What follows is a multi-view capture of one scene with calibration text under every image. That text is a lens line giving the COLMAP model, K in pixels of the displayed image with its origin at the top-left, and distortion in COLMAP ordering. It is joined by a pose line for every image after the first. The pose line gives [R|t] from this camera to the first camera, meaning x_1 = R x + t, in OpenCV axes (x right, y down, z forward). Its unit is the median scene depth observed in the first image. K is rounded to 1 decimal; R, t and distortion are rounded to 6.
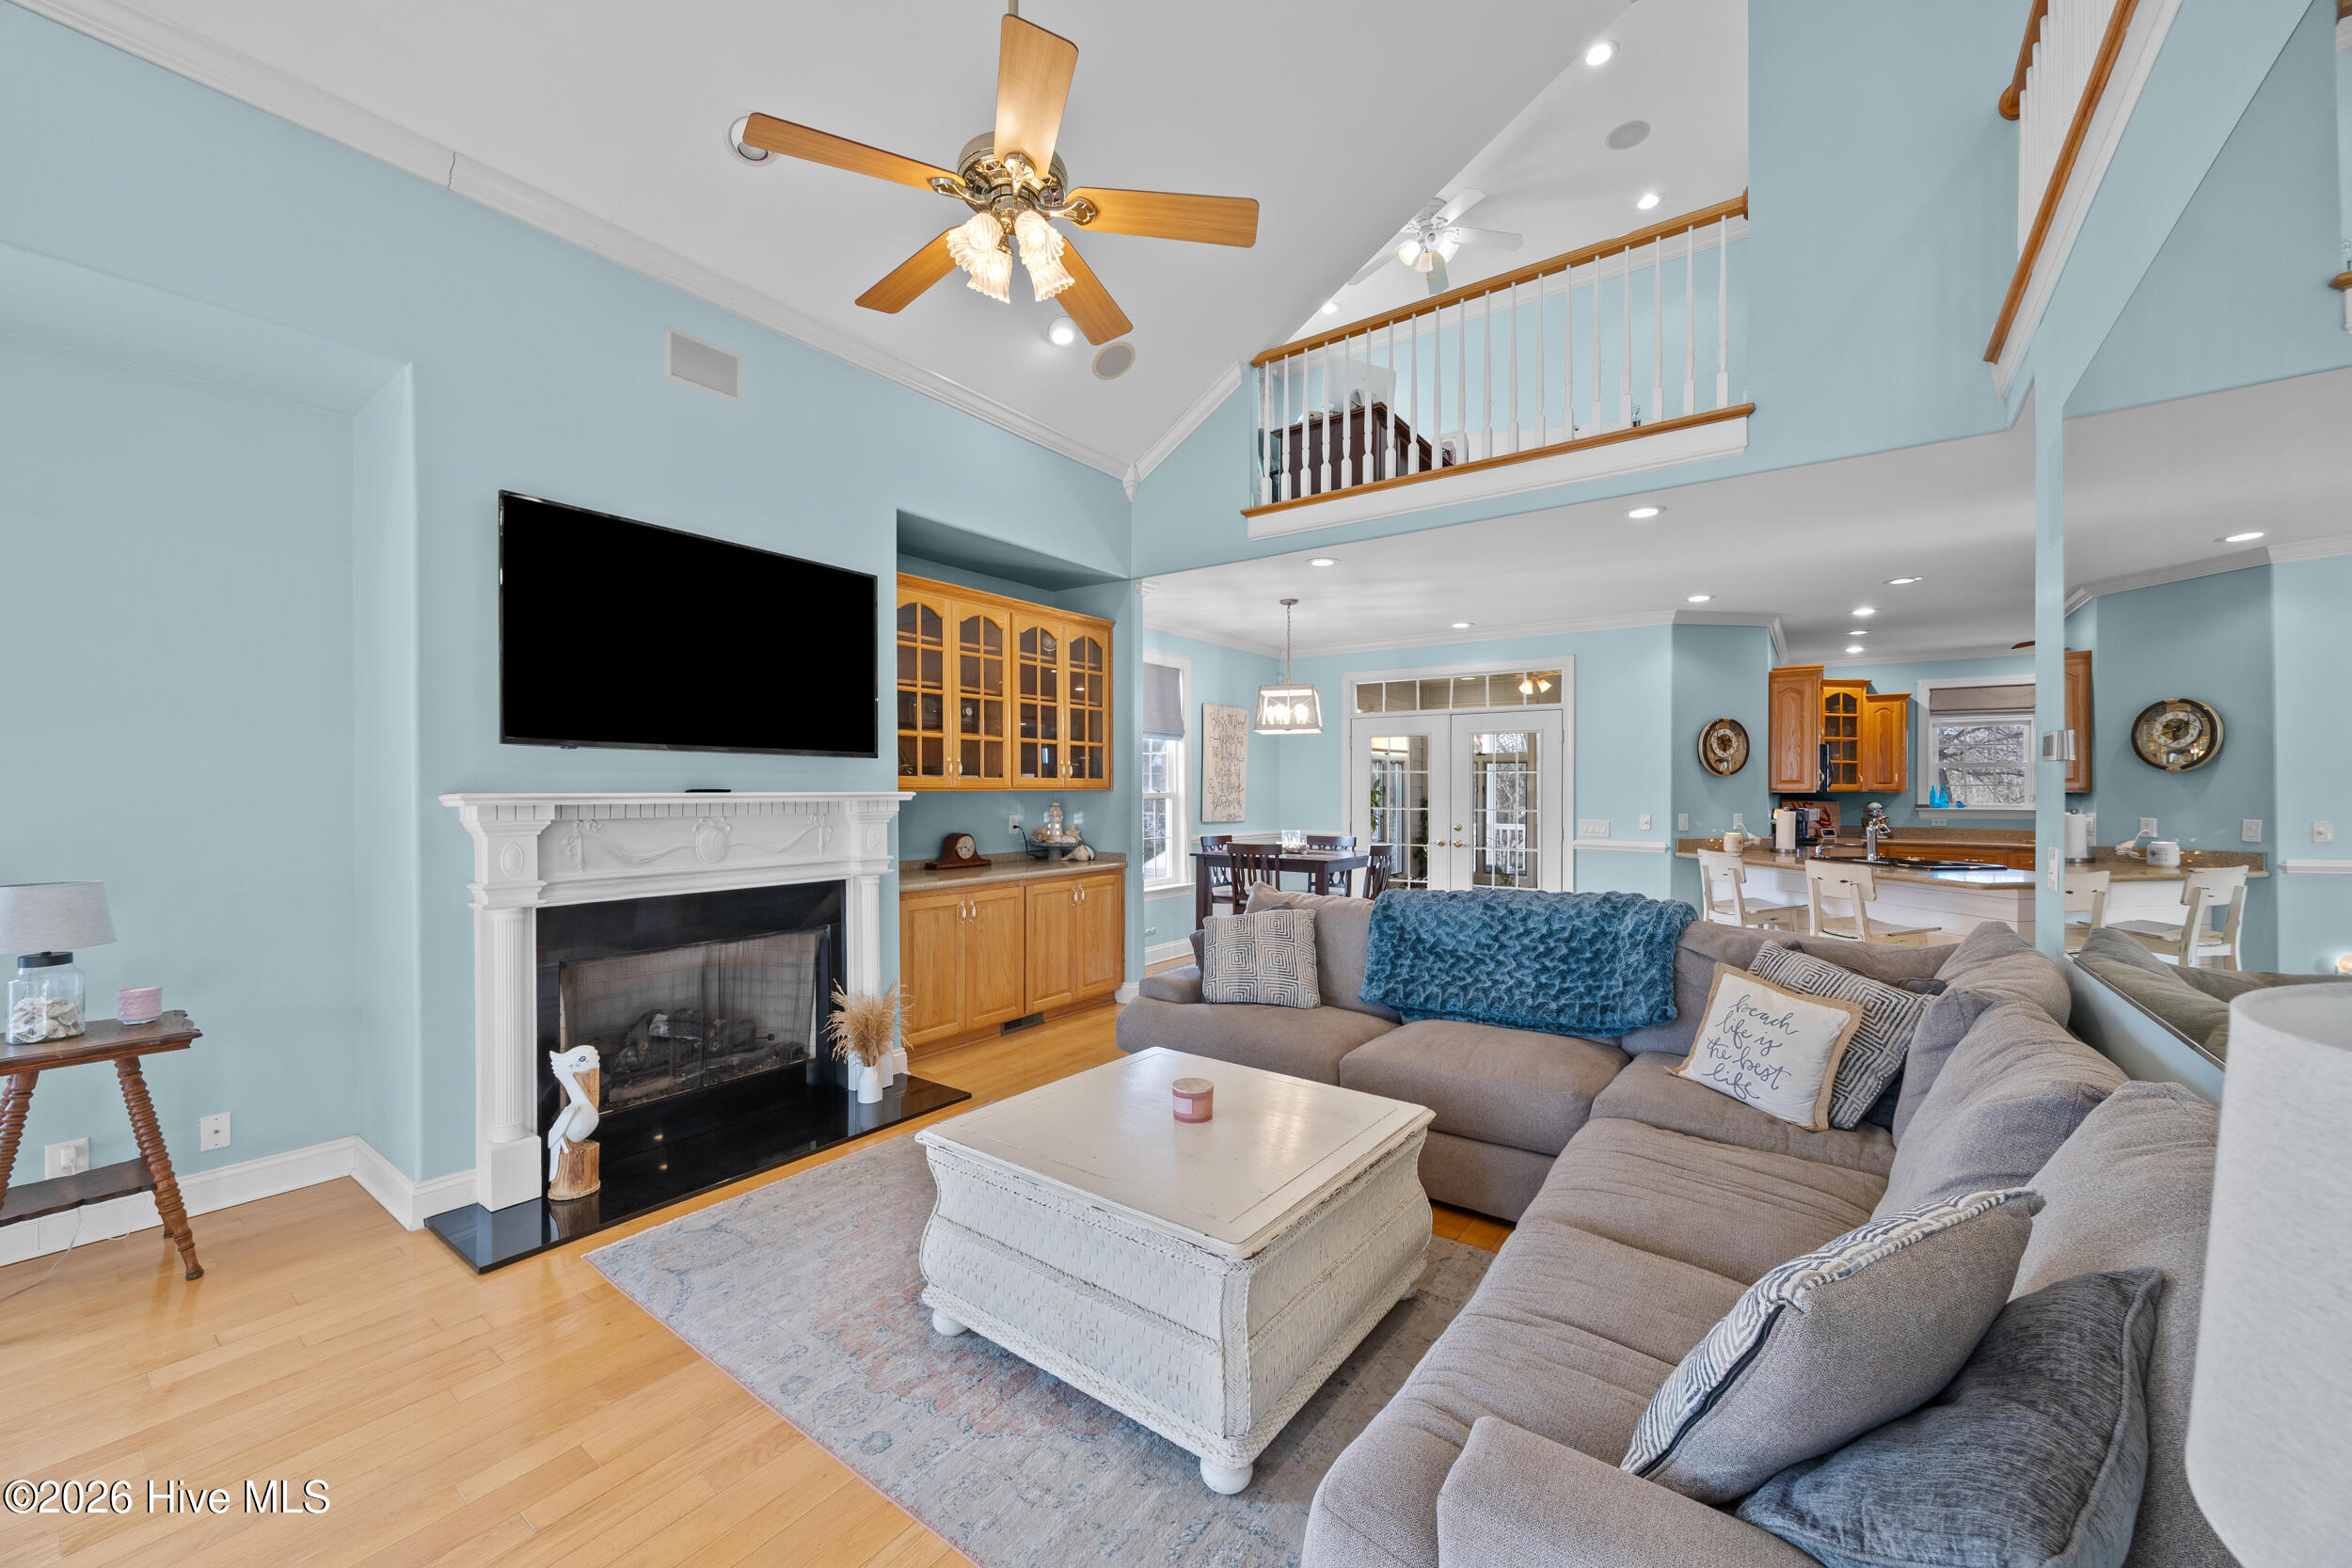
lens RADIAL K [[885.3, 0, 1176.0], [0, 885.3, 784.0], [0, 0, 1]] dist [0.000038, -0.000004]
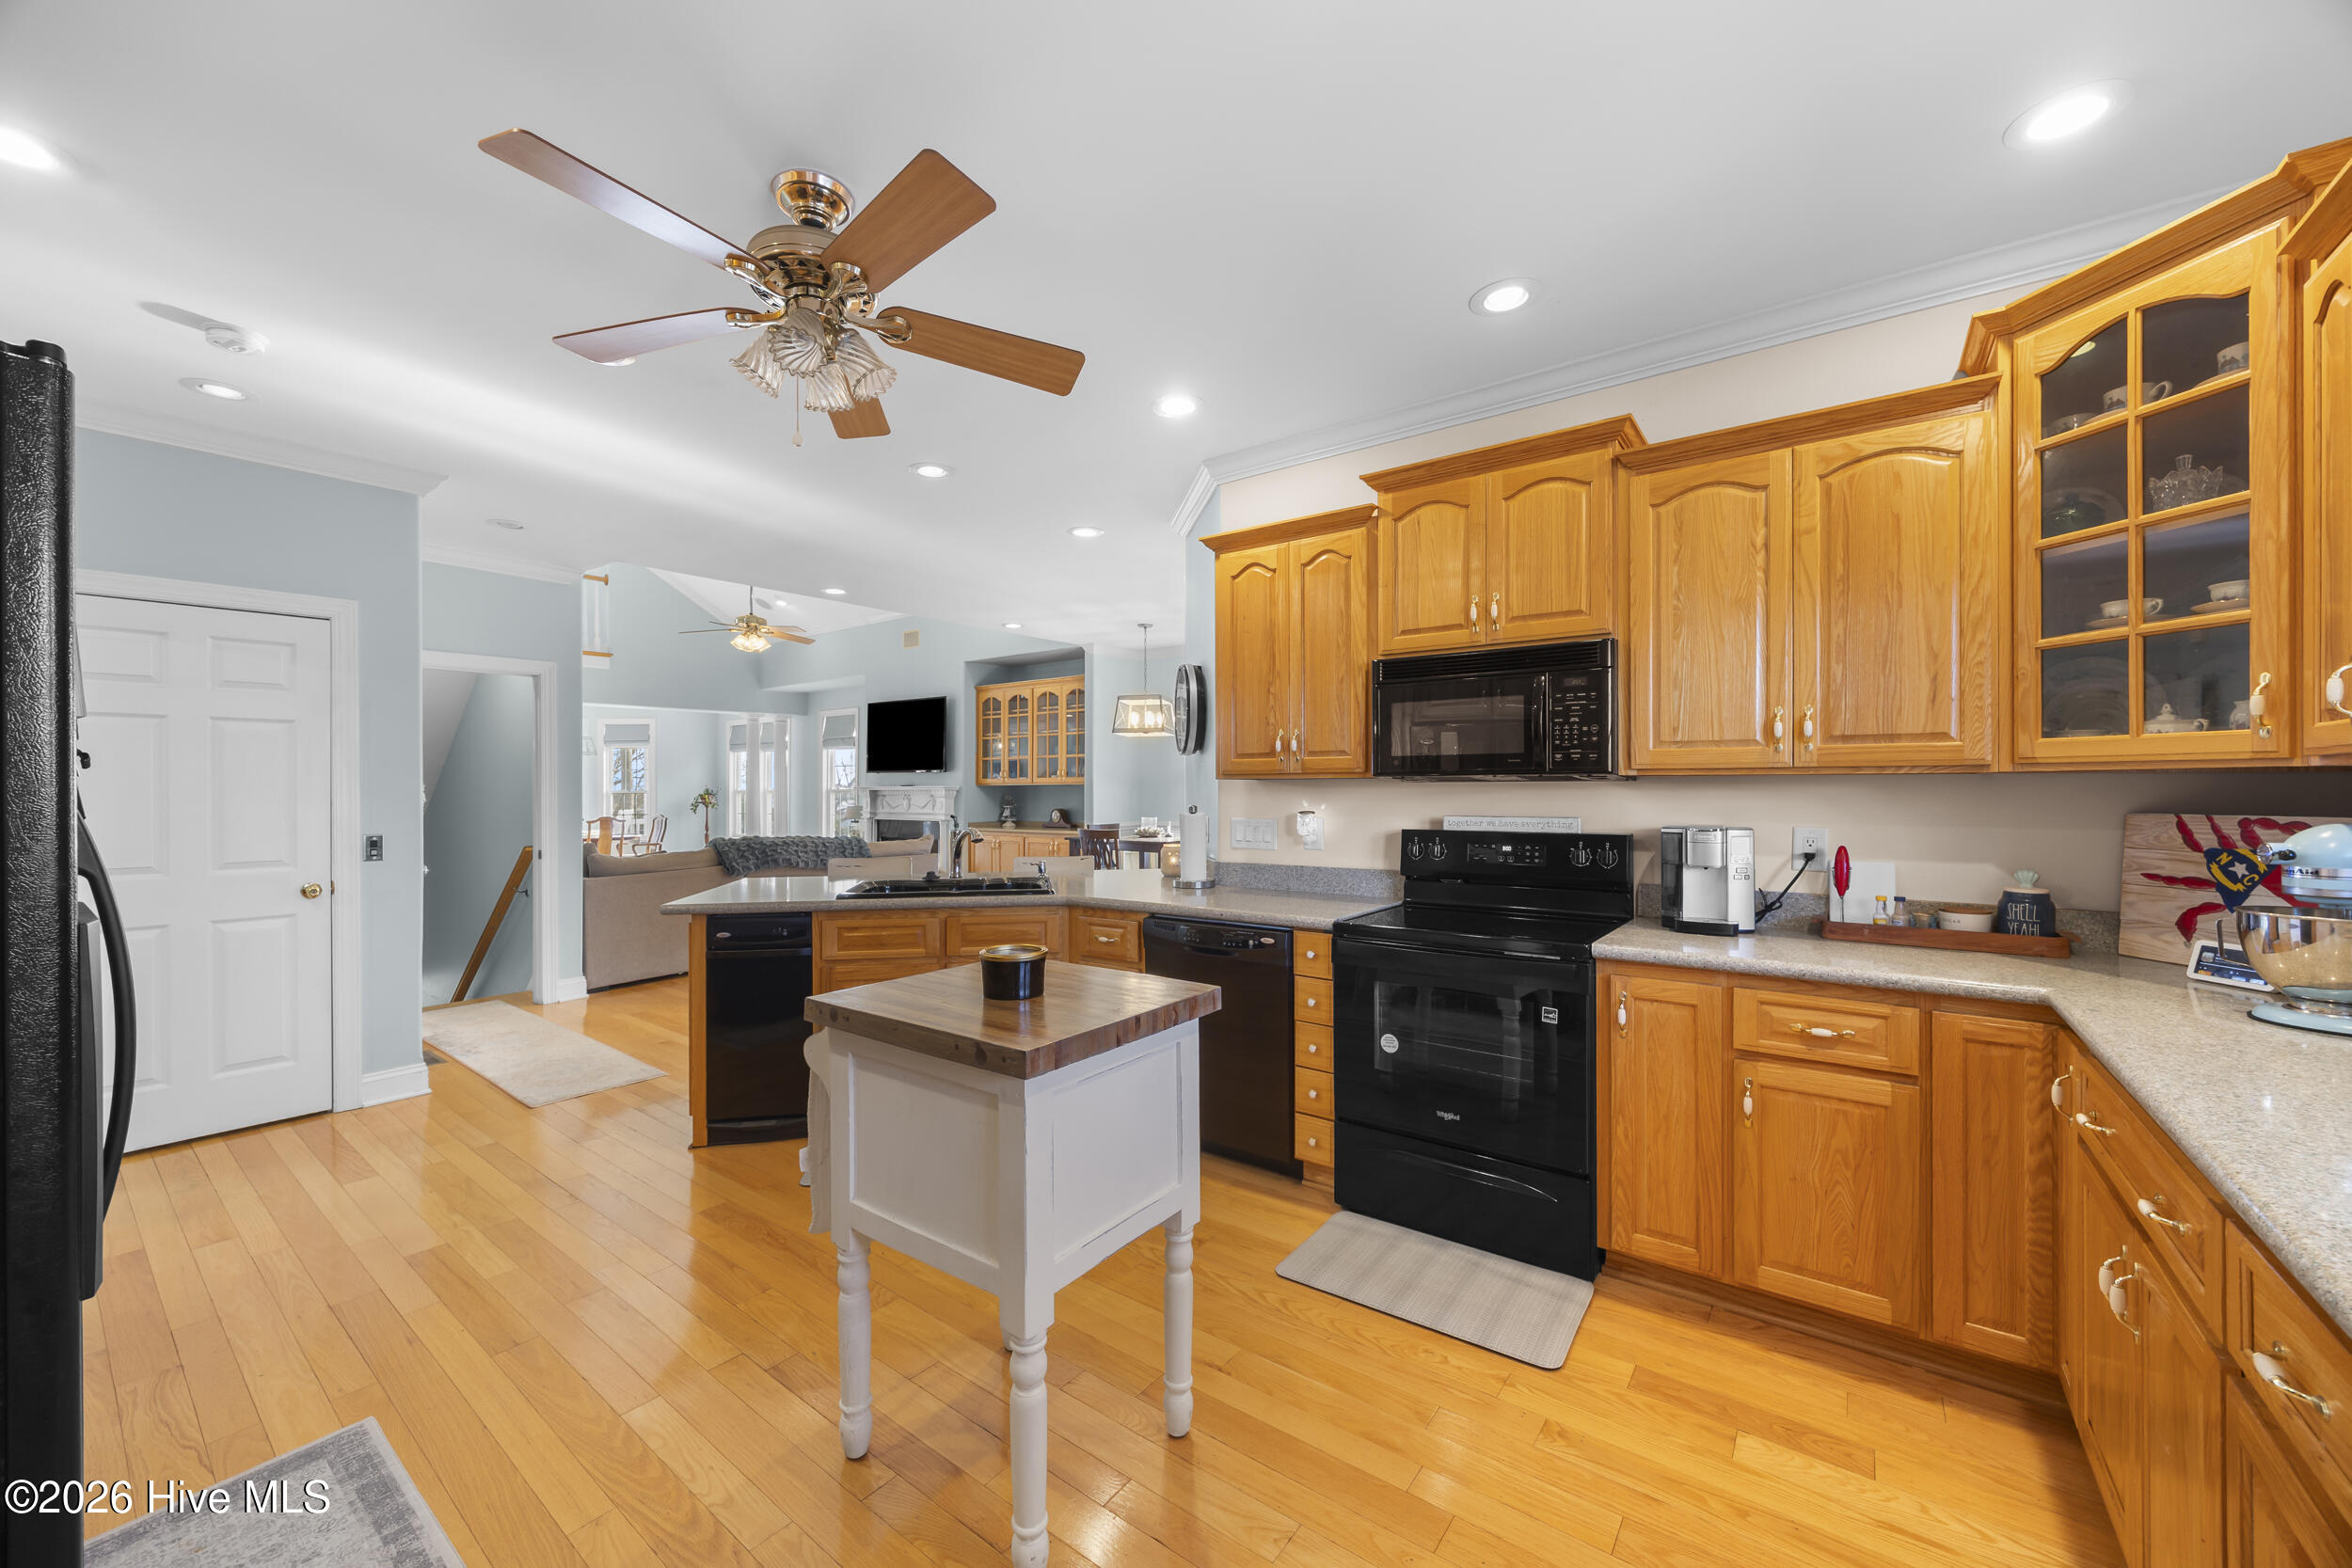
lens RADIAL K [[885.3, 0, 1176.0], [0, 885.3, 784.0], [0, 0, 1]] dist [0.000038, -0.000004]
pose [[-0.002160, -0.003879, -0.999990, 1.740404], [0.008576, 0.999956, -0.003897, 0.015874], [0.999961, -0.008584, -0.002127, 1.368982]]
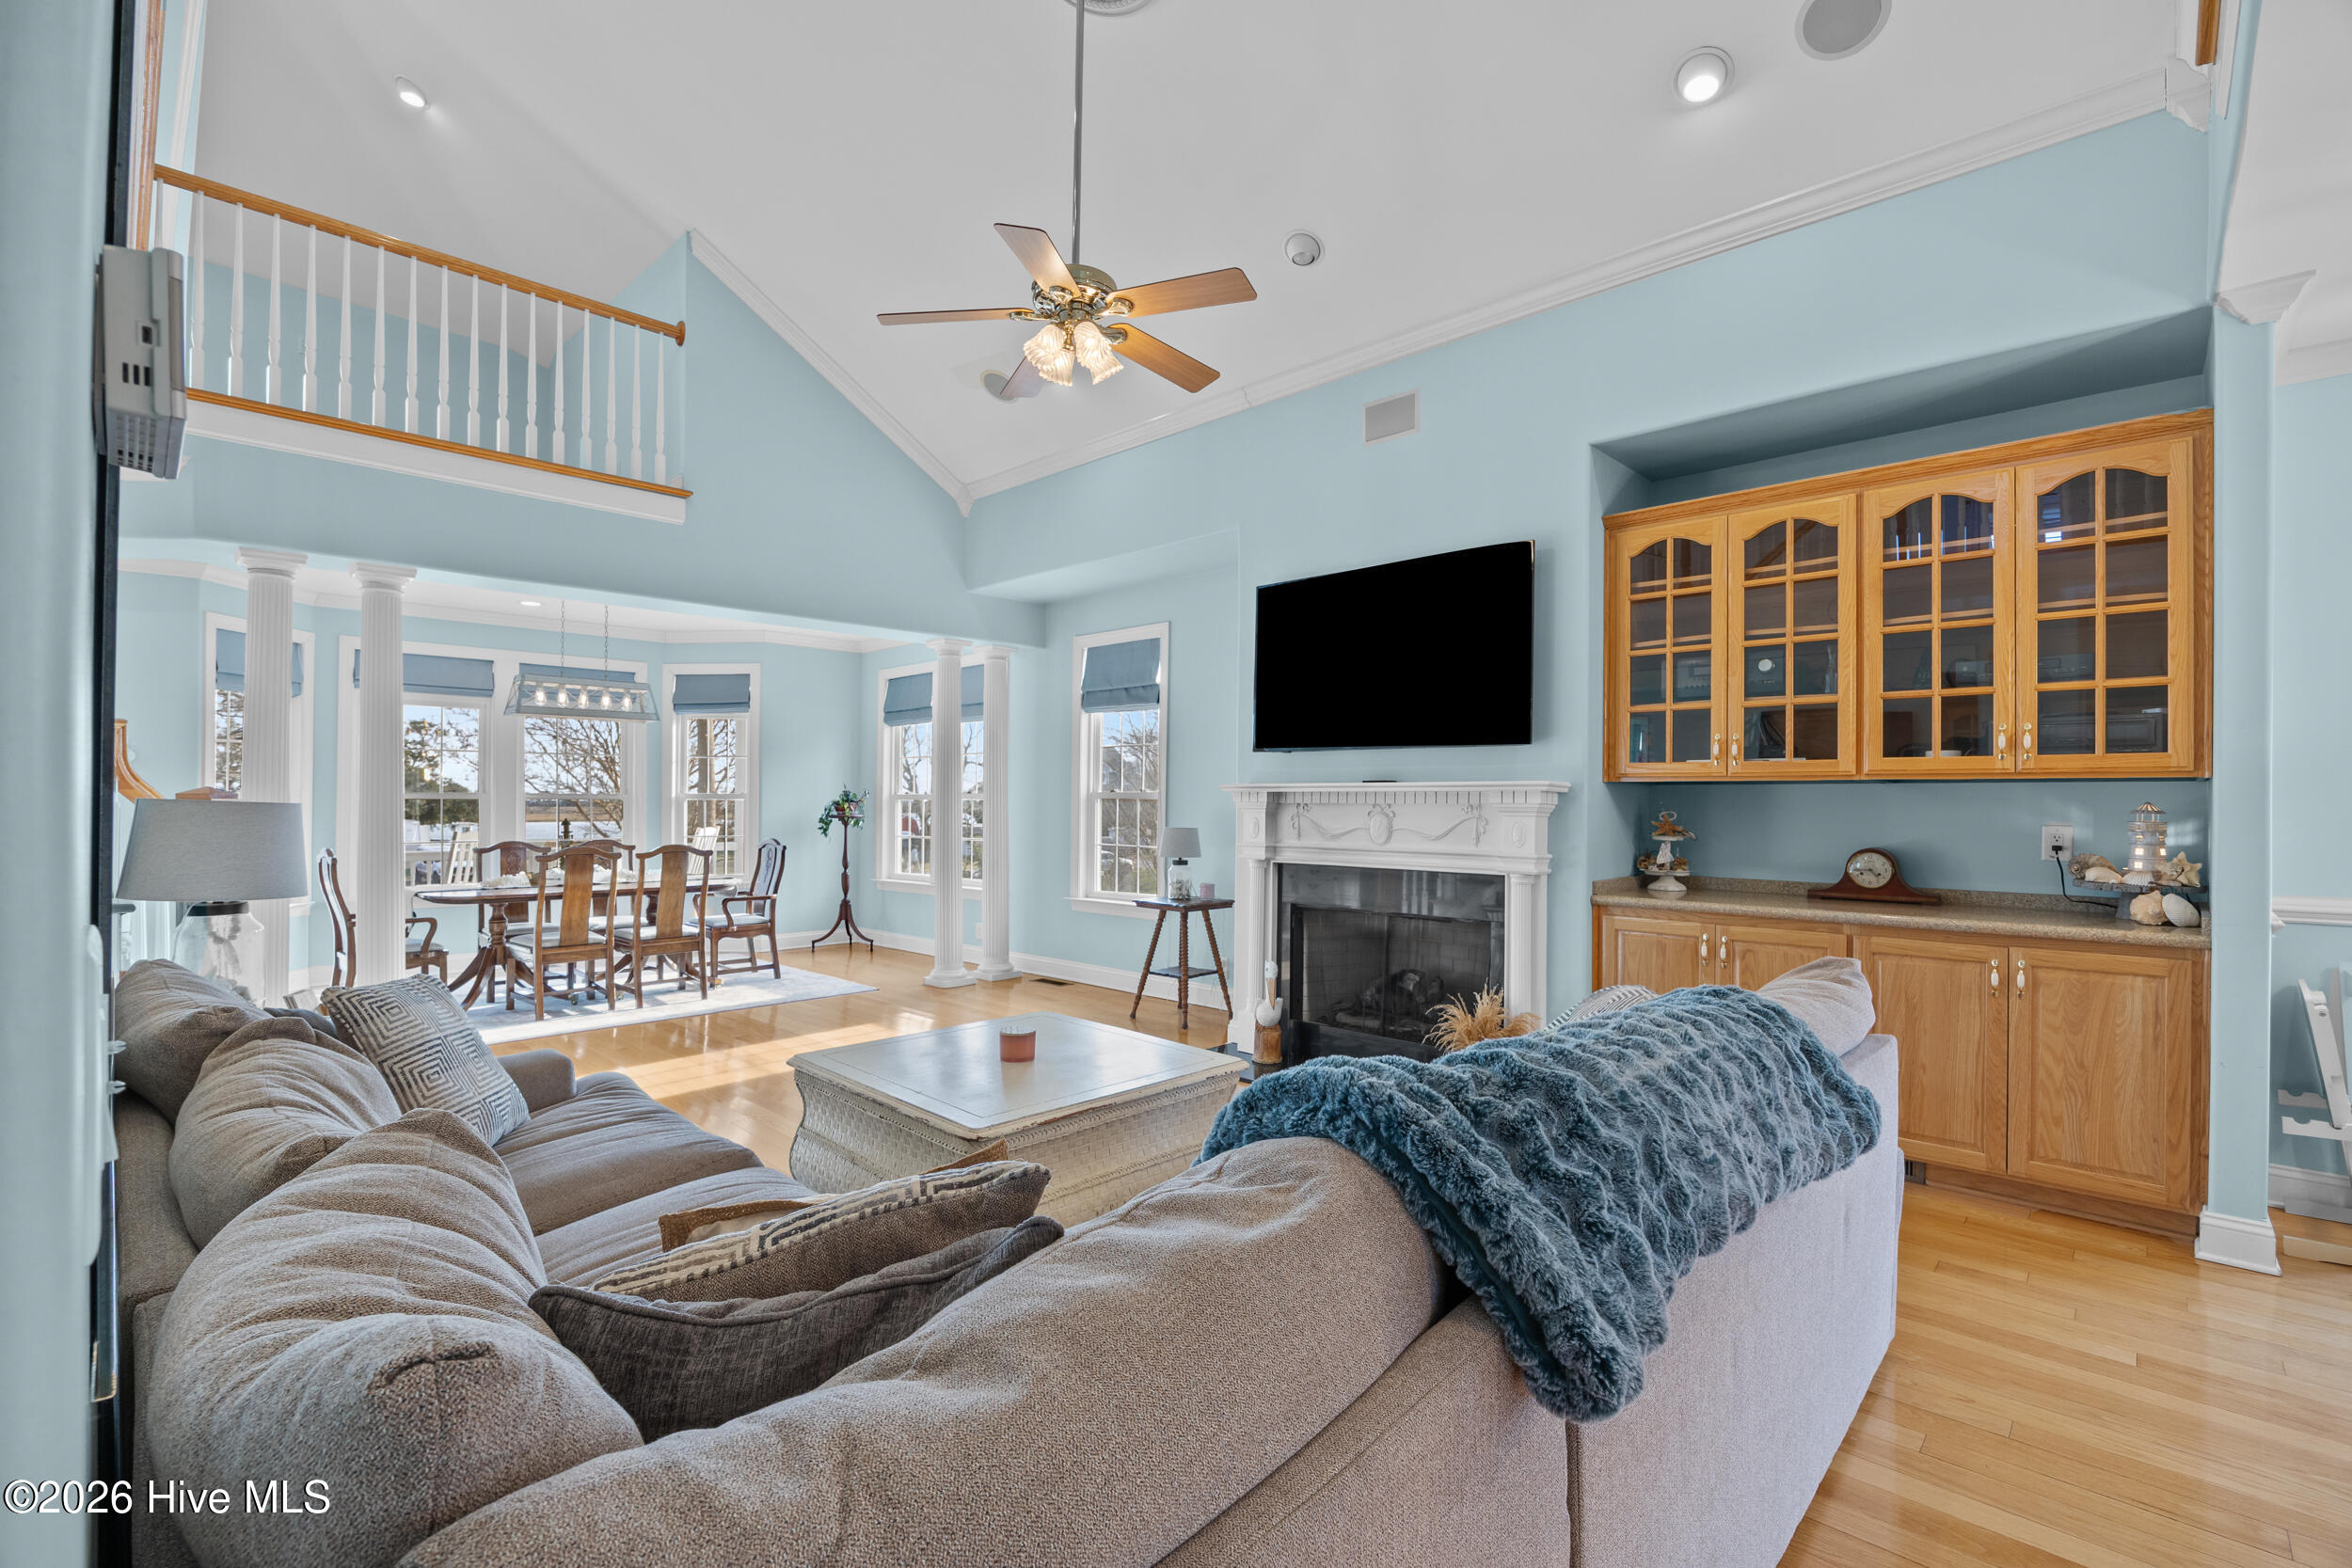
lens RADIAL K [[1018.8, 0, 1176.0], [0, 1018.8, 784.0], [0, 0, 1]] dist [0.000509, 0.000076]
pose [[-0.120775, -0.013349, -0.992590, 0.604795], [0.001381, 0.999906, -0.013615, 0.020538], [0.992679, -0.003015, -0.120745, 0.642105]]
